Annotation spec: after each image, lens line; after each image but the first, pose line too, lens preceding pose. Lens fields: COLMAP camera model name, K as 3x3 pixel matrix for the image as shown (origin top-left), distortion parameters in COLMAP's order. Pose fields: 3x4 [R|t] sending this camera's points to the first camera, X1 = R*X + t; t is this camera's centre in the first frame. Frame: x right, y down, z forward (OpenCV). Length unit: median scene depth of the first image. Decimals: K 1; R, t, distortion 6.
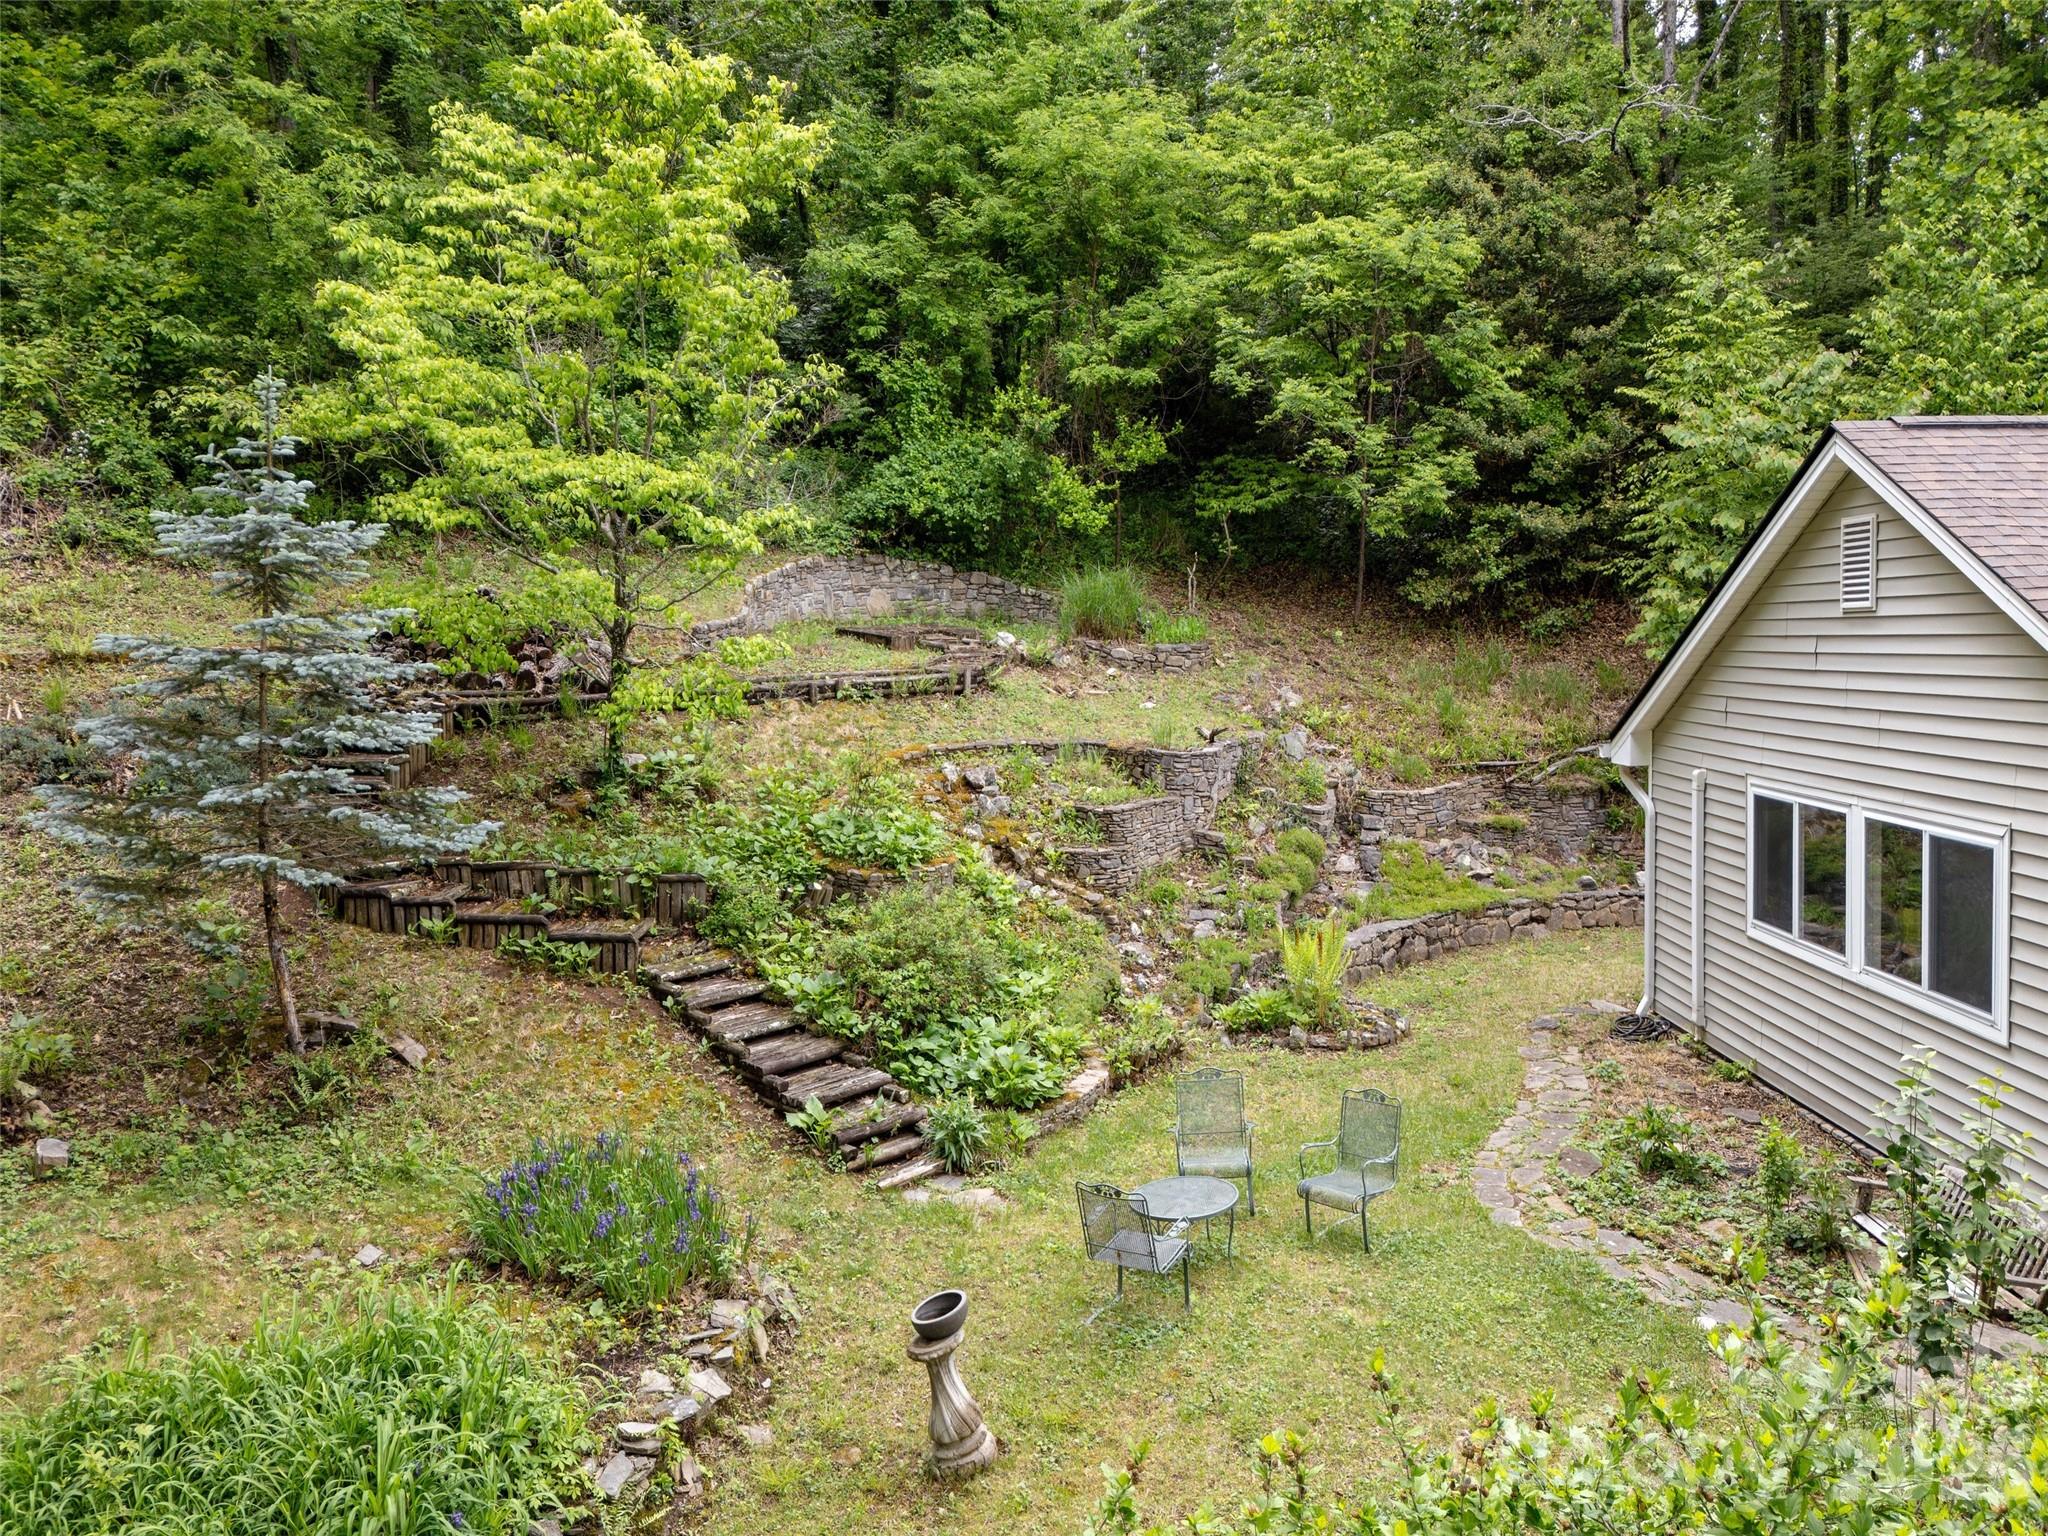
lens RADIAL K [[1229.9, 0, 1020.0], [0, 1229.9, 786.2], [0, 0, 1]] dist [0.023856, -0.017994]
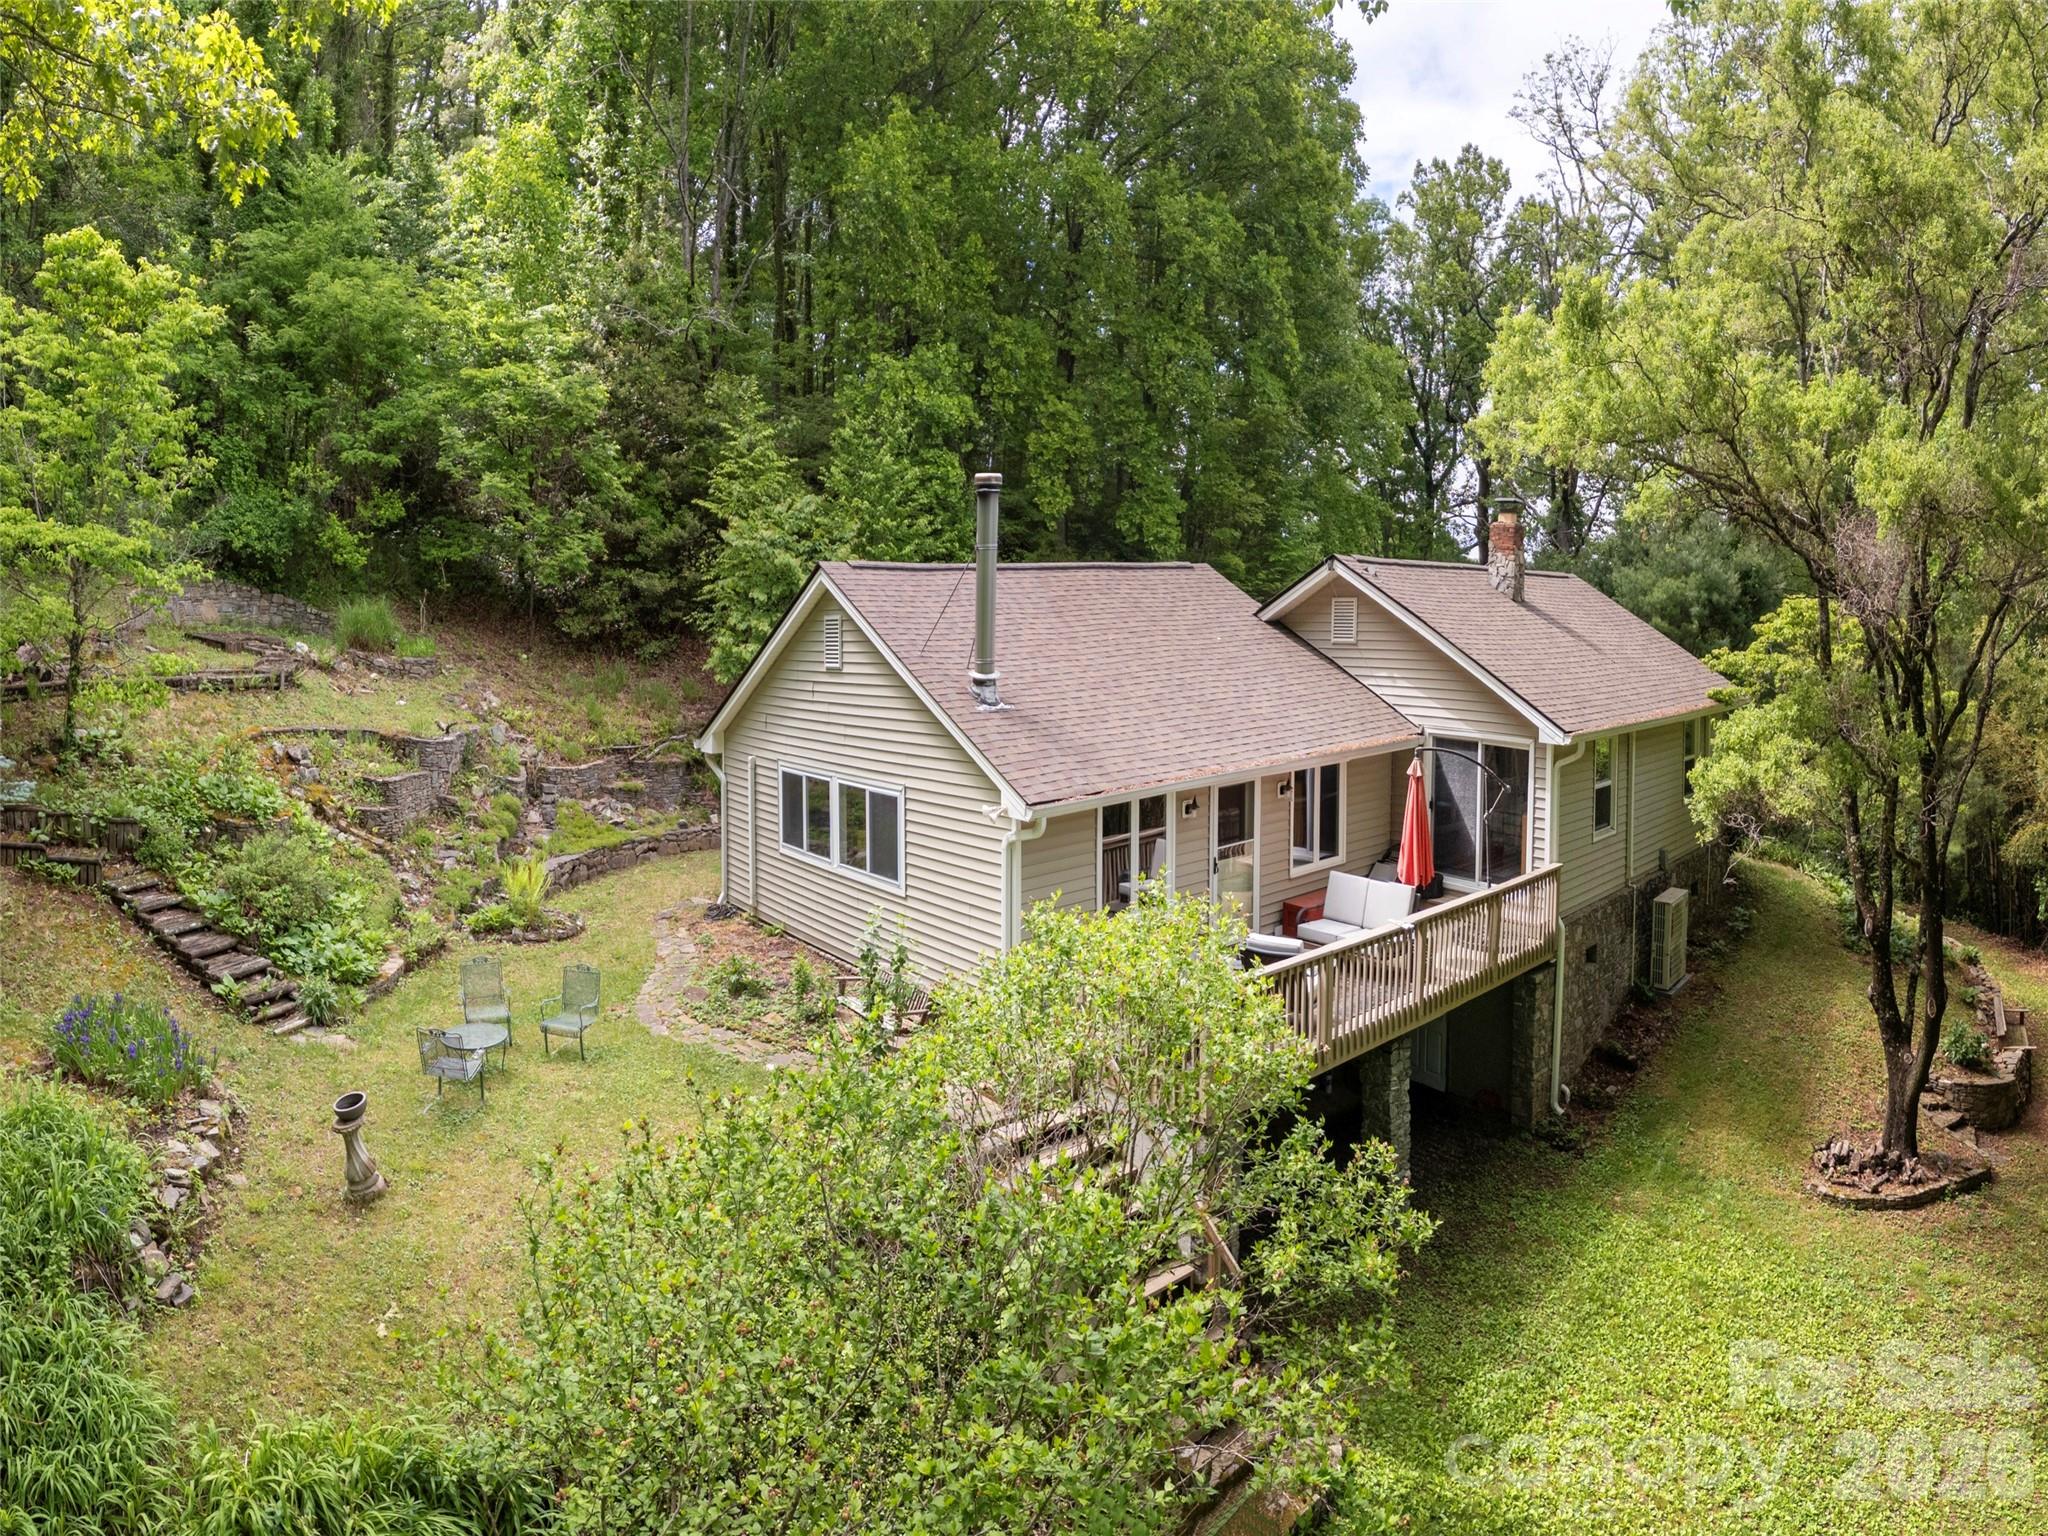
lens RADIAL K [[1229.9, 0, 1020.0], [0, 1229.9, 786.2], [0, 0, 1]] dist [0.023856, -0.017994]
pose [[0.730082, -0.021282, 0.683028, -0.349804], [0.027006, 0.999633, 0.002280, 0.044670], [-0.682826, 0.016782, 0.730388, -0.490831]]
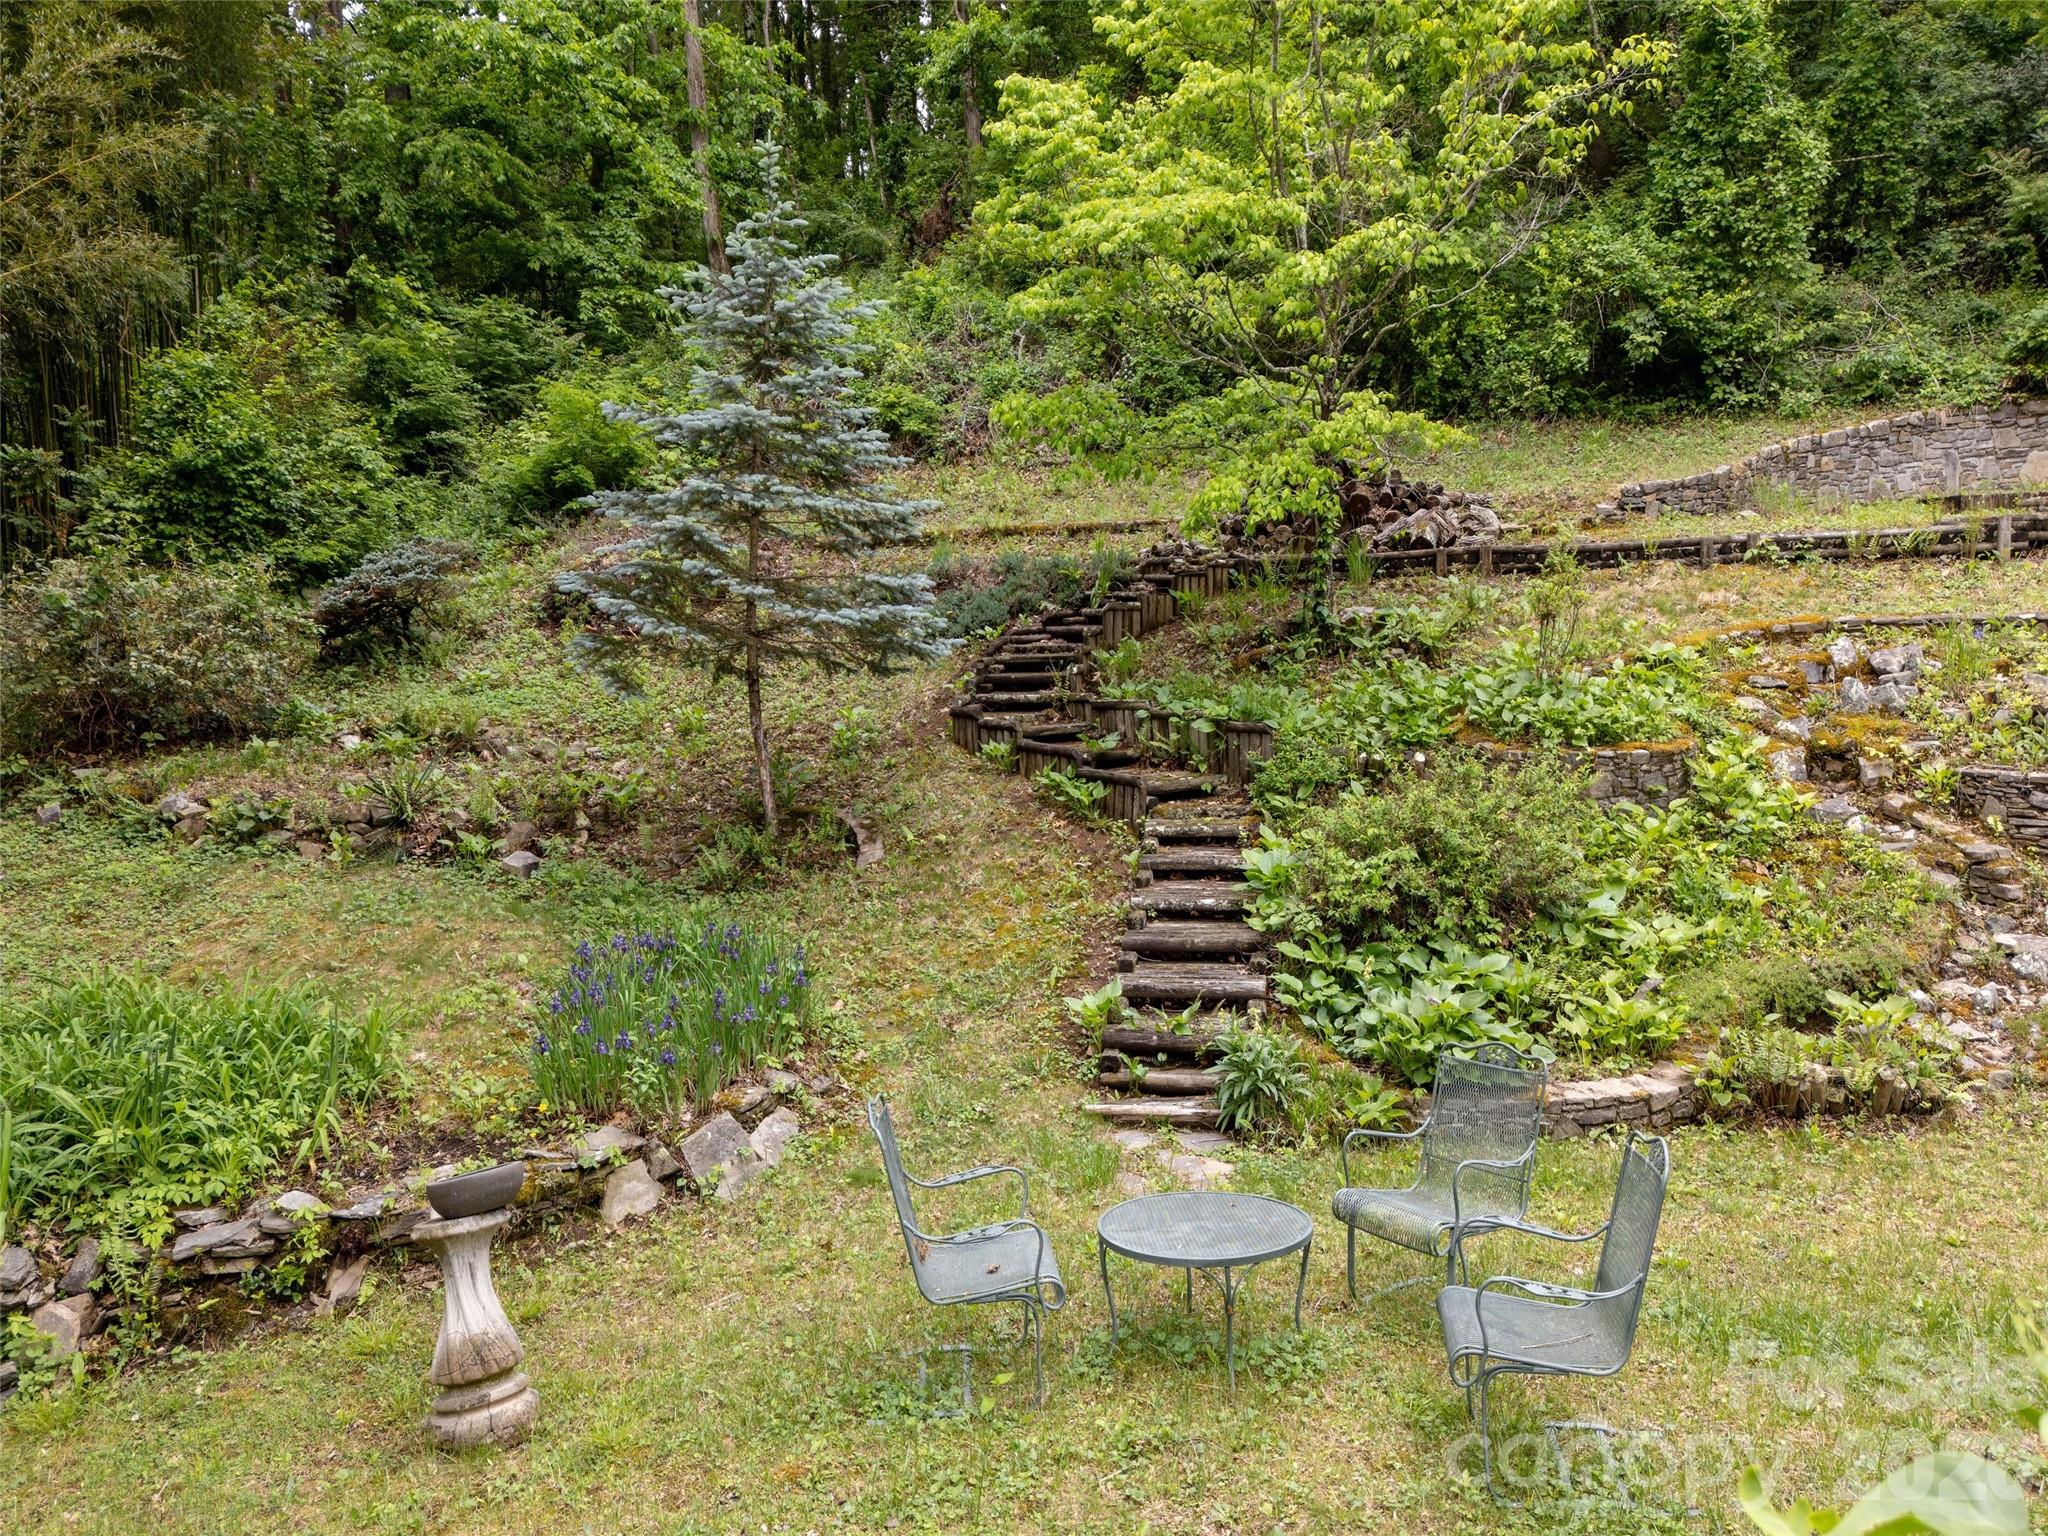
lens RADIAL K [[1229.9, 0, 1020.0], [0, 1229.9, 786.2], [0, 0, 1]] dist [0.023856, -0.017994]
pose [[0.650692, 0.110392, -0.751275, 0.117146], [-0.068579, 0.993876, 0.086643, 0.023685], [0.756239, -0.004856, 0.654277, 0.156255]]
